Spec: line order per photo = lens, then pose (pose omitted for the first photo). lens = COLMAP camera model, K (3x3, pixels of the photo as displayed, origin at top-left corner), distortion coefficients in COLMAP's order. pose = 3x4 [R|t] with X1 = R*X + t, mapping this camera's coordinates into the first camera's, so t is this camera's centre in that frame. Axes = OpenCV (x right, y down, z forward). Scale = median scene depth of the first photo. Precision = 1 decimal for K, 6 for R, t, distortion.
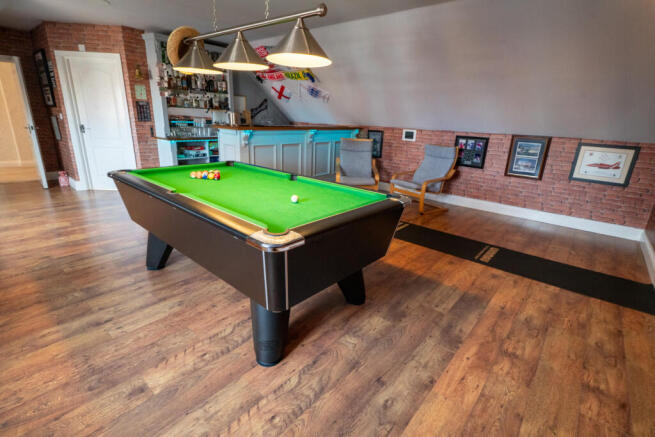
lens RADIAL K [[298.6, 0, 327.5], [0, 298.6, 218.5], [0, 0, 1]] dist [-0.007759, 0.000351]
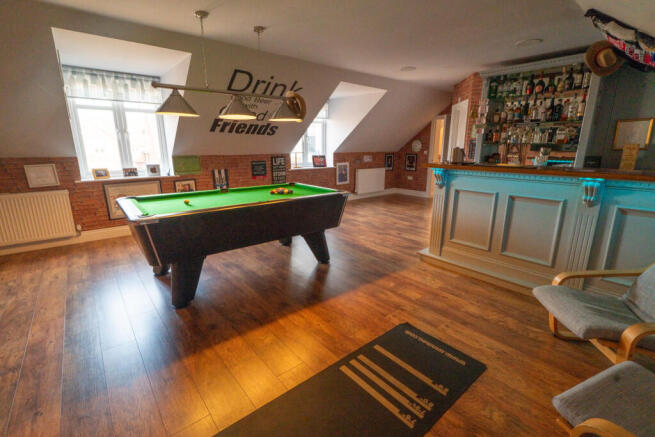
lens RADIAL K [[298.6, 0, 327.5], [0, 298.6, 218.5], [0, 0, 1]] dist [-0.007759, 0.000351]
pose [[-0.148330, 0.188328, -0.970840, 0.725671], [-0.326984, 0.917146, 0.227870, -0.318450], [0.933317, 0.351249, -0.074460, 1.039141]]
